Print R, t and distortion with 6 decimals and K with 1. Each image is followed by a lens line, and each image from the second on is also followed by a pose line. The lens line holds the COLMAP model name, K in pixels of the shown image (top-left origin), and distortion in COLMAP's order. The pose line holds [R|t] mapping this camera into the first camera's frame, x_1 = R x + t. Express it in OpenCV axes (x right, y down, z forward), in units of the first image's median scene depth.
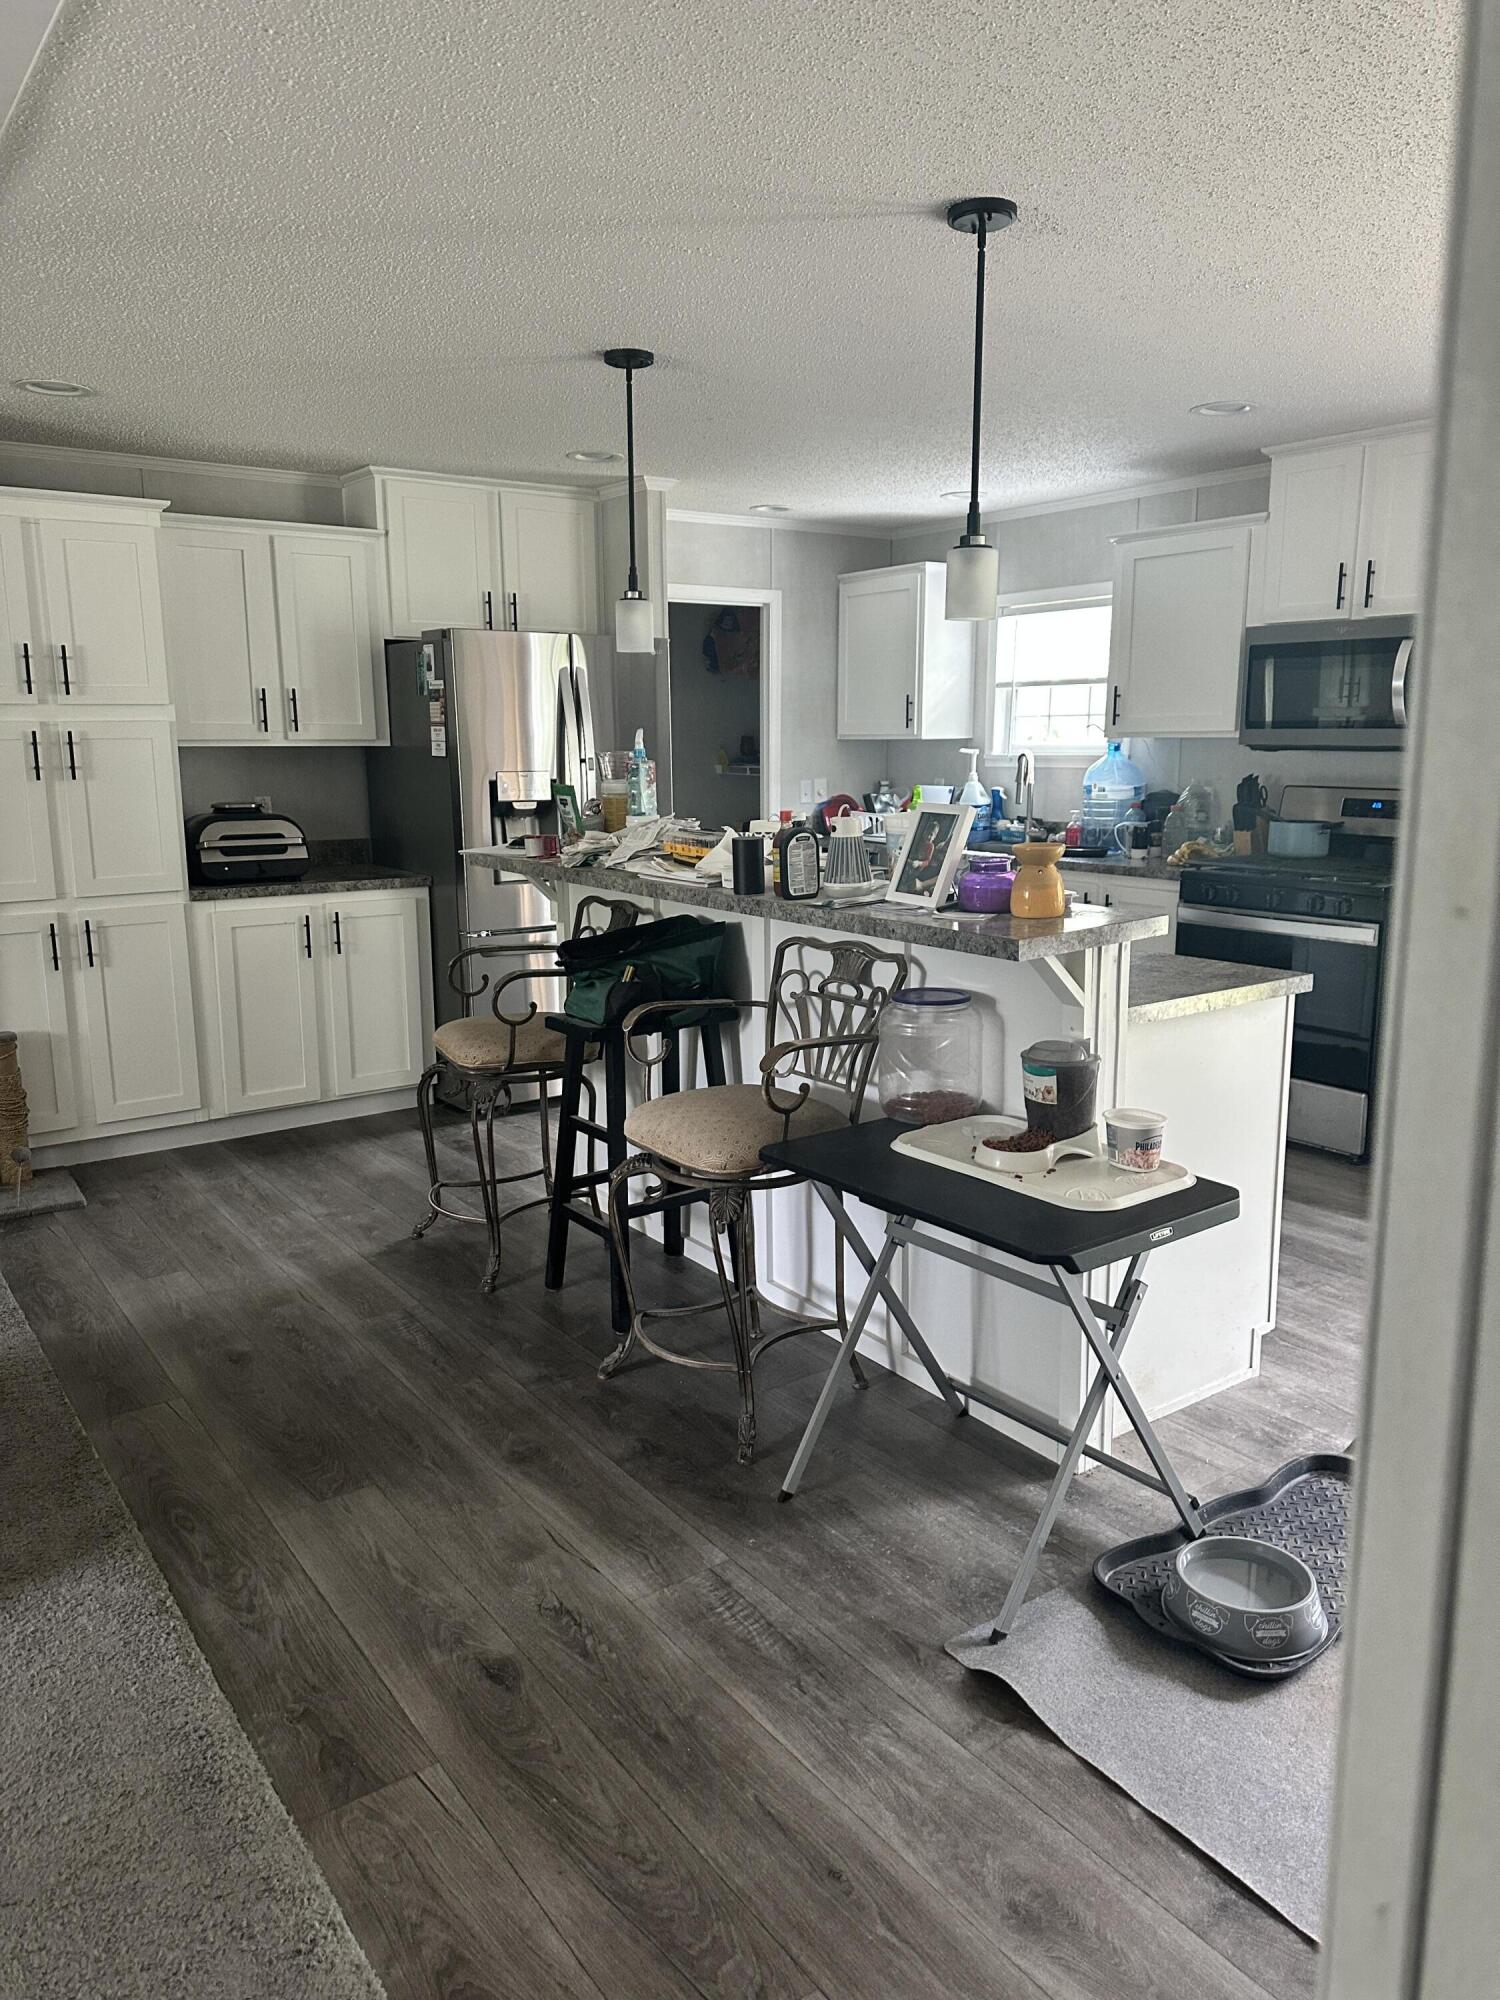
lens RADIAL K [[1430.0, 0, 745.9], [0, 1430.0, 1000.4], [0, 0, 1]] dist [0.001174, -0.000568]
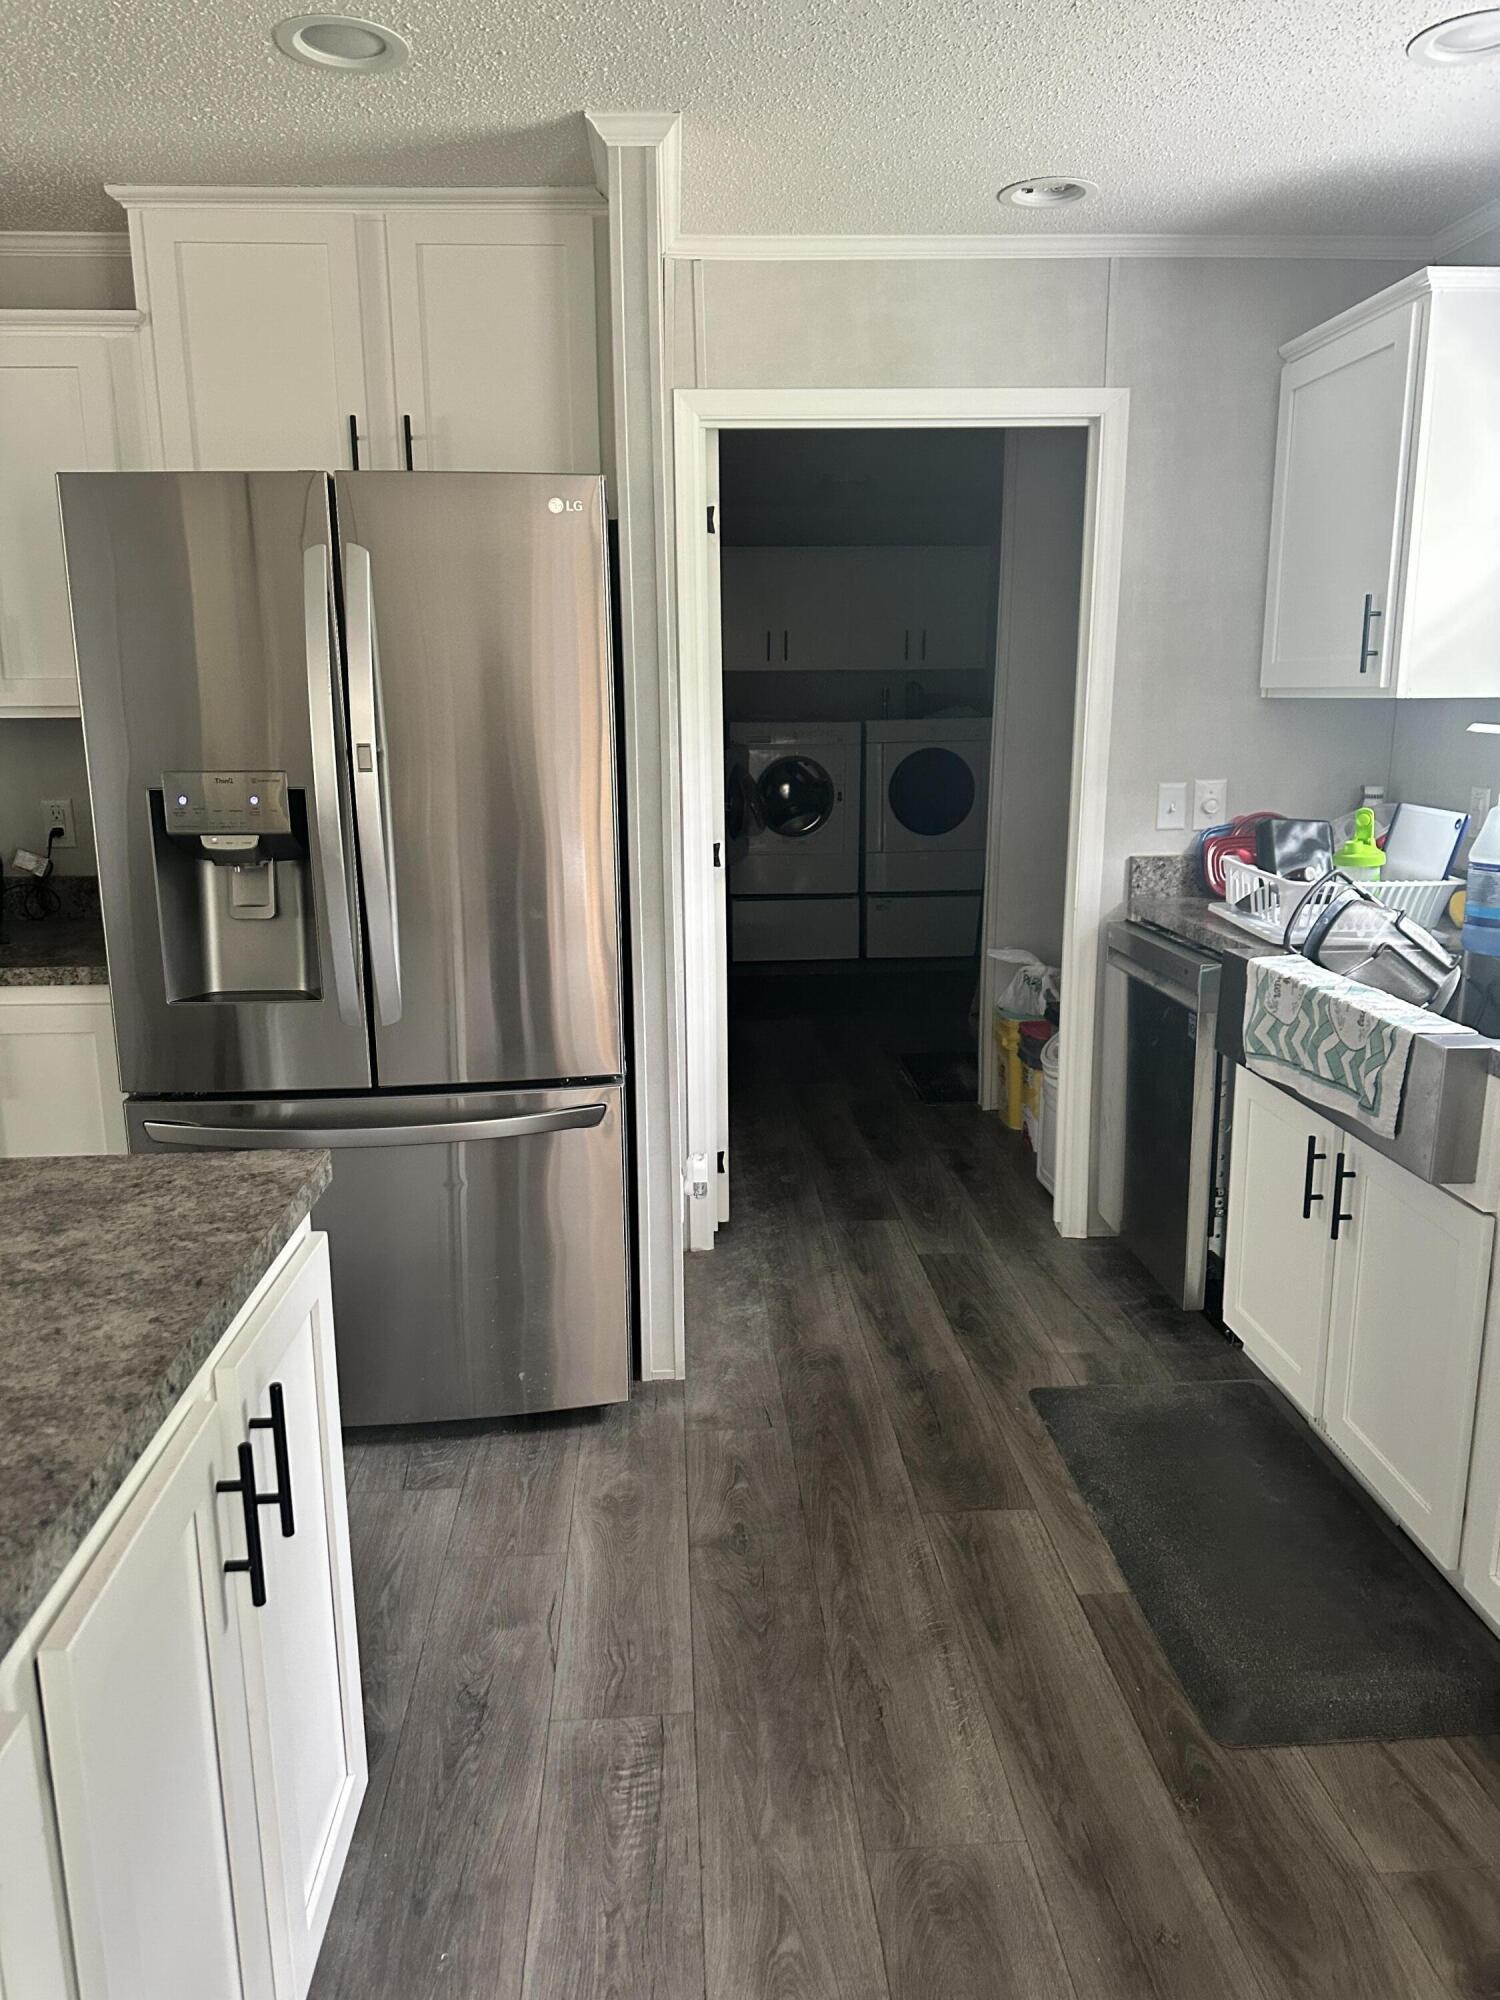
lens RADIAL K [[1430.0, 0, 743.4], [0, 1430.0, 985.7], [0, 0, 1]] dist [0.001174, -0.000568]
pose [[0.838764, 0.104120, -0.534447, 0.188322], [-0.093383, 0.994511, 0.047193, -0.095080], [0.536427, 0.010324, 0.843883, 0.513710]]
